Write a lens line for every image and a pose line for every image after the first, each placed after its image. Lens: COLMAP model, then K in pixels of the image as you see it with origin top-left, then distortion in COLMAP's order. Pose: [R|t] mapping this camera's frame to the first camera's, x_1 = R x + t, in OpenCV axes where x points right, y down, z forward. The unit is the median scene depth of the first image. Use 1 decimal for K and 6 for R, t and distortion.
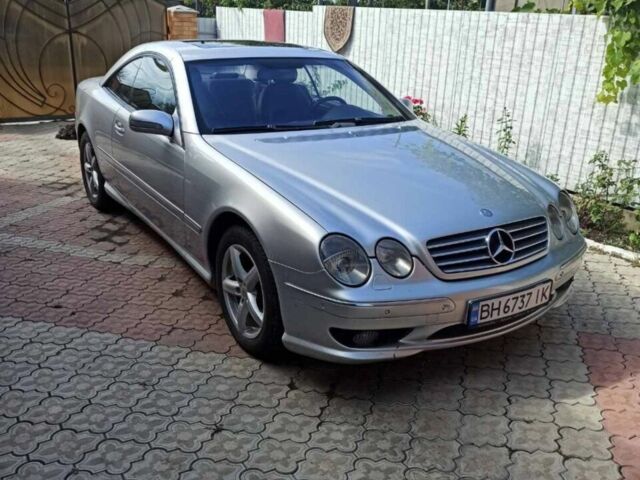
lens RADIAL K [[620.8, 0, 320.0], [0, 620.8, 240.0], [0, 0, 1]] dist [0.061705, -0.022617]
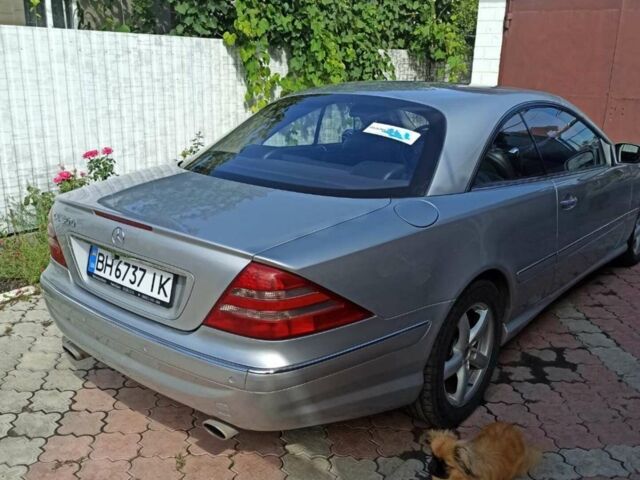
lens RADIAL K [[620.8, 0, 320.0], [0, 620.8, 240.0], [0, 0, 1]] dist [0.061705, -0.022617]
pose [[-0.295710, -0.304607, 0.905412, -0.670571], [0.302155, 0.869313, 0.391147, -0.375337], [-0.906233, 0.389241, -0.165026, 1.017583]]
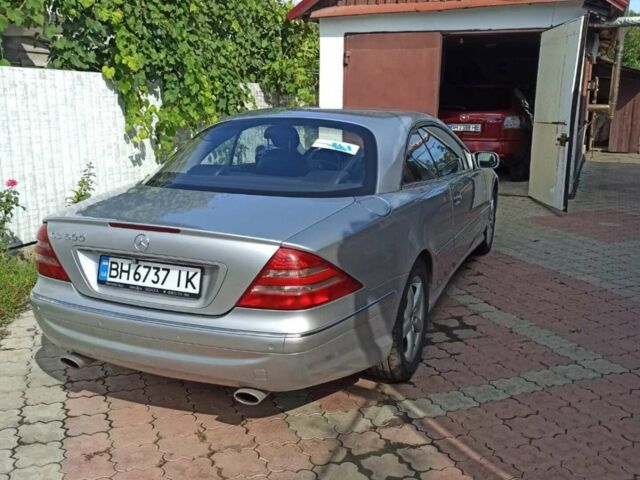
lens RADIAL K [[615.1, 0, 320.0], [0, 615.1, 240.0], [0, 0, 1]] dist [0.077071, 0.004577]
pose [[-0.558613, -0.223212, 0.798829, -0.700385], [0.265996, 0.864027, 0.427438, -0.416678], [-0.785620, 0.451257, -0.423283, 1.146354]]
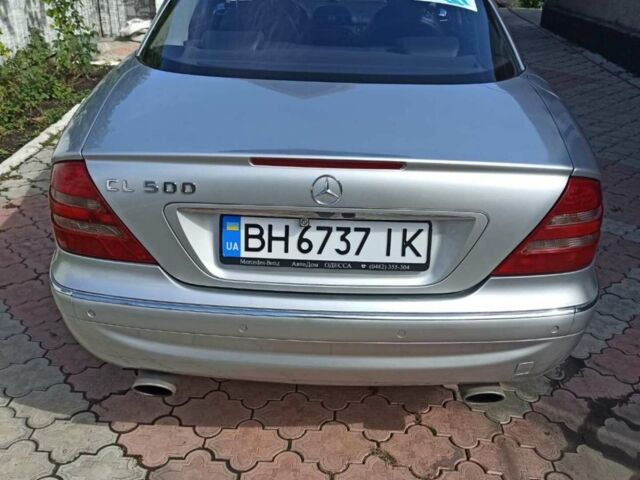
lens RADIAL K [[620.8, 0, 320.0], [0, 620.8, 240.0], [0, 0, 1]] dist [0.061705, -0.022617]
pose [[-0.823402, -0.295405, 0.484505, -0.416273], [0.144429, 0.716600, 0.682367, -0.417038], [-0.548771, 0.631839, -0.547385, 1.208618]]
